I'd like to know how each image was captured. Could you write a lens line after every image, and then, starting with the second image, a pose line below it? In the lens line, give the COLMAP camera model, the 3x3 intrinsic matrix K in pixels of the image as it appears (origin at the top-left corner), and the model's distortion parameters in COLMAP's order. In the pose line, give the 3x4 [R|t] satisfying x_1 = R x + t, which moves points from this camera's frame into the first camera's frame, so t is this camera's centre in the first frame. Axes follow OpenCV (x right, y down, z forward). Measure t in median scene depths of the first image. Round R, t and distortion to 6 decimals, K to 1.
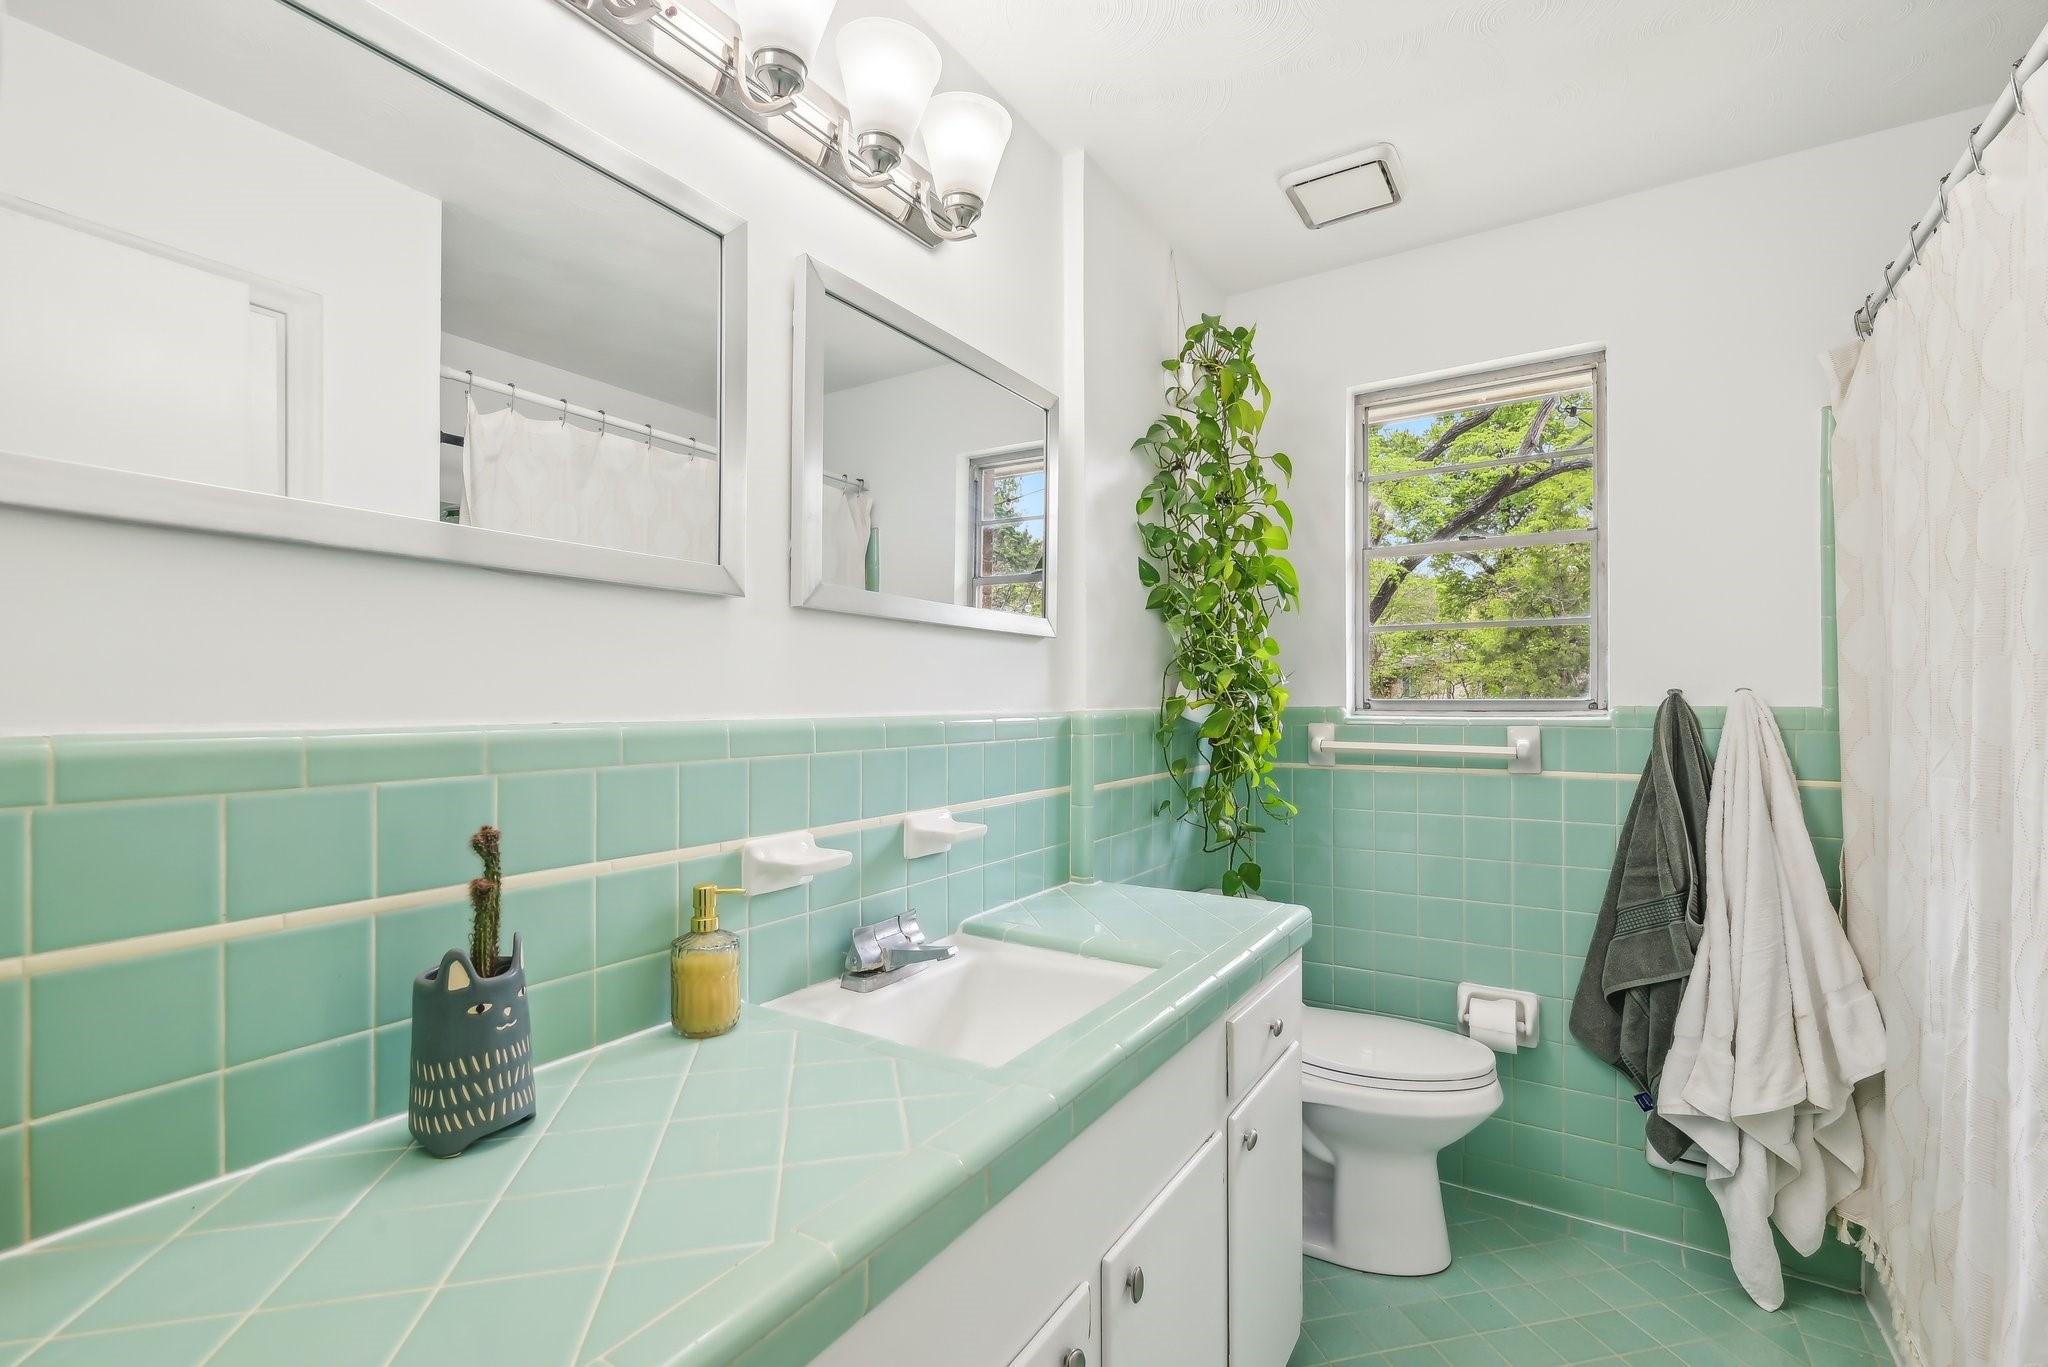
lens RADIAL K [[883.3, 0, 1024.0], [0, 883.3, 683.5], [0, 0, 1]] dist [-0.000209, -0.000052]
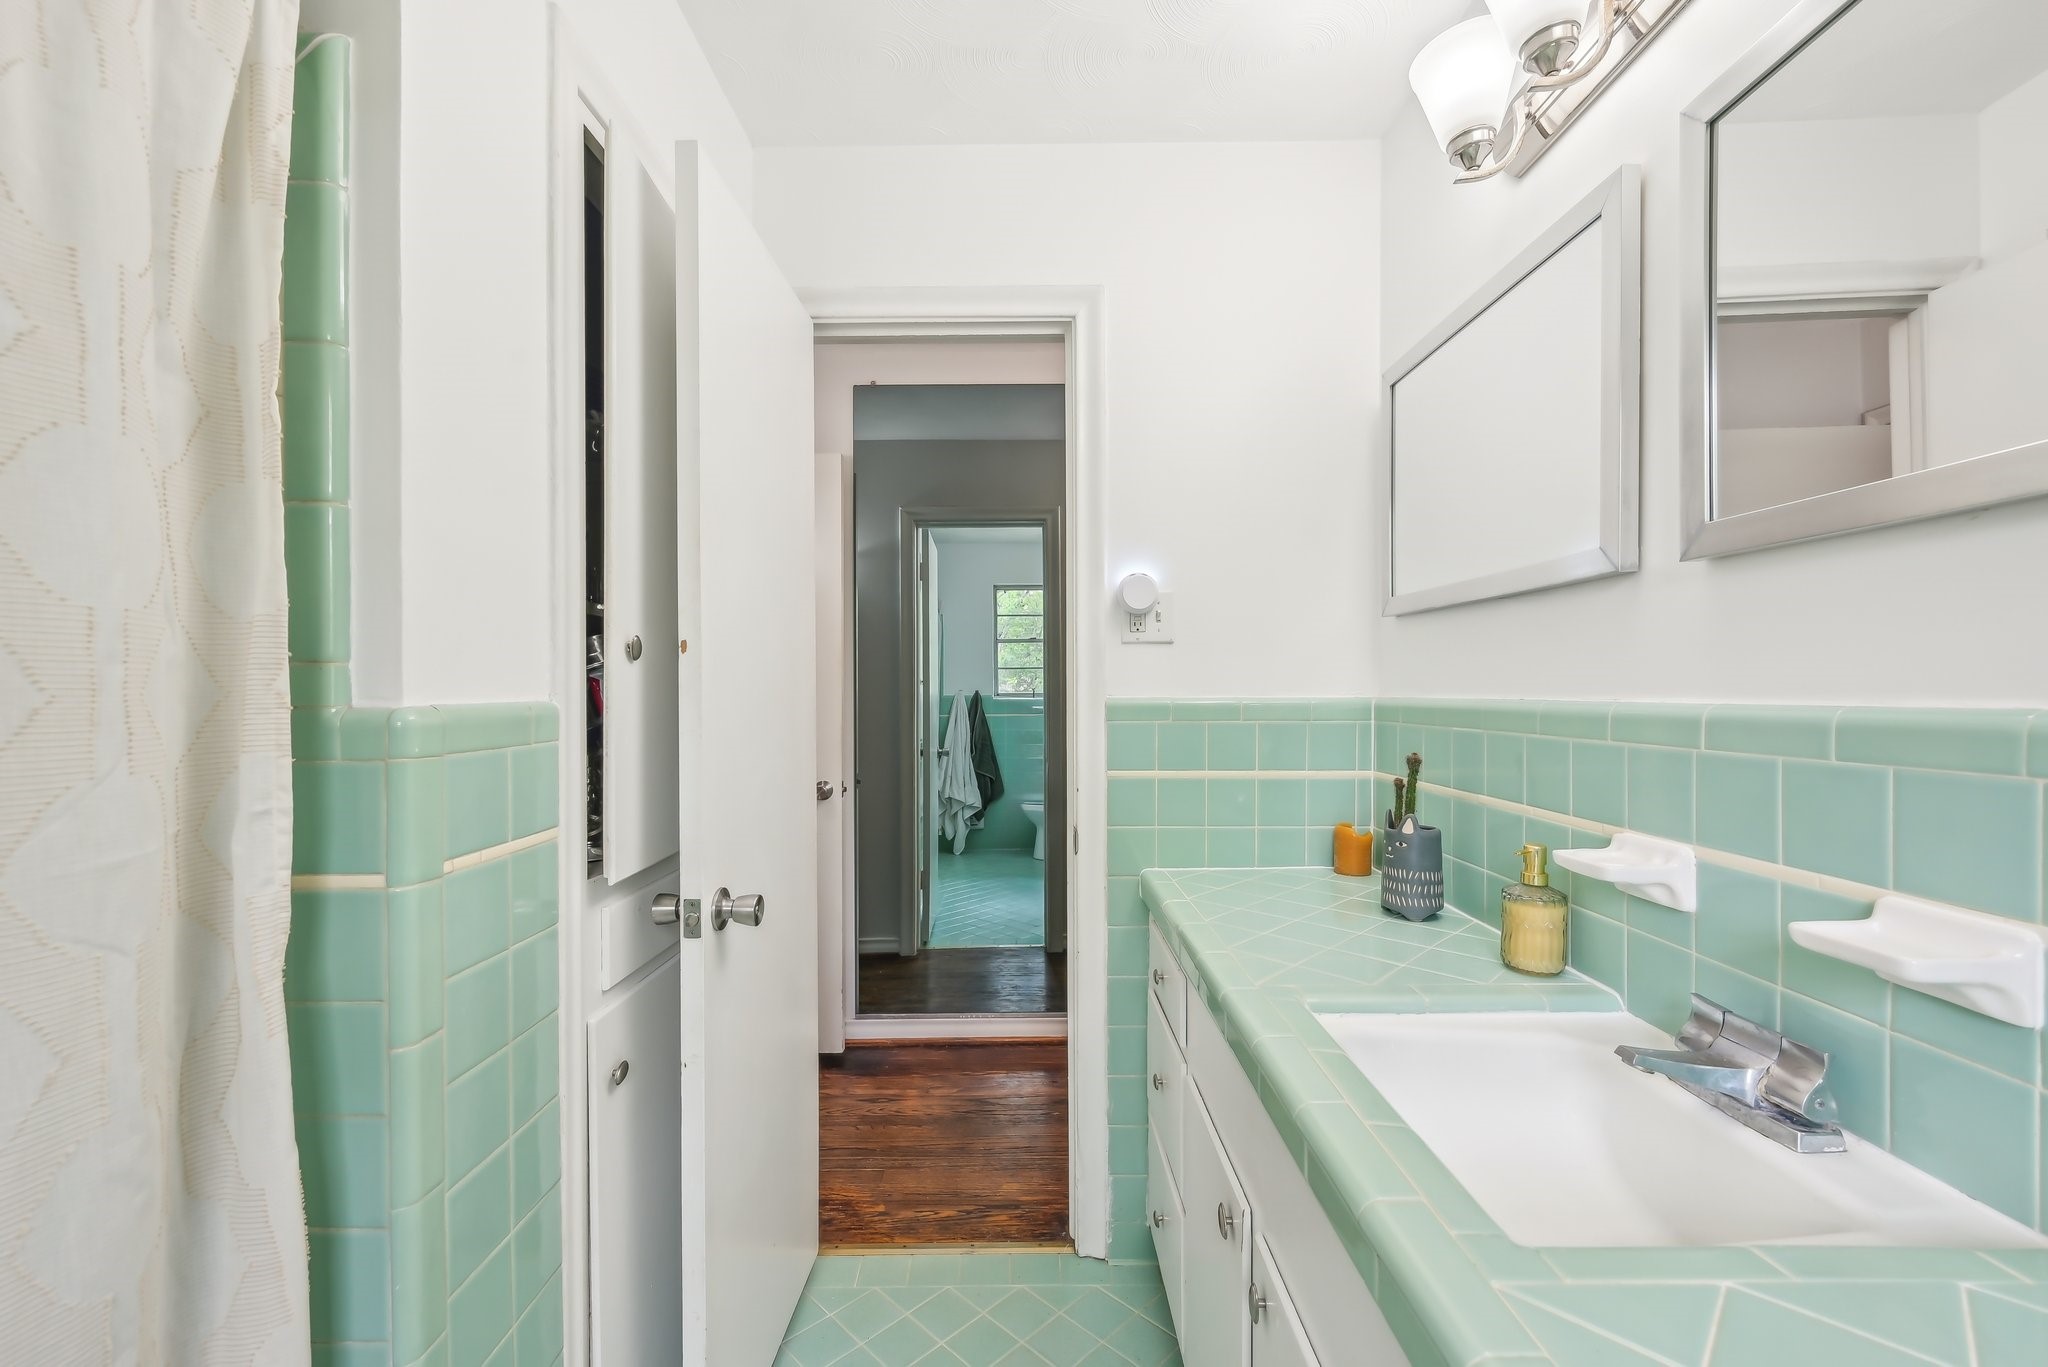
lens RADIAL K [[887.5, 0, 1021.9], [0, 887.5, 693.0], [0, 0, 1]] dist [0.000104, 0.000004]
pose [[-0.839613, -0.000119, -0.543185, 0.780665], [0.006147, 0.999934, -0.009720, 0.038094], [0.543150, -0.011500, -0.839557, 1.538792]]
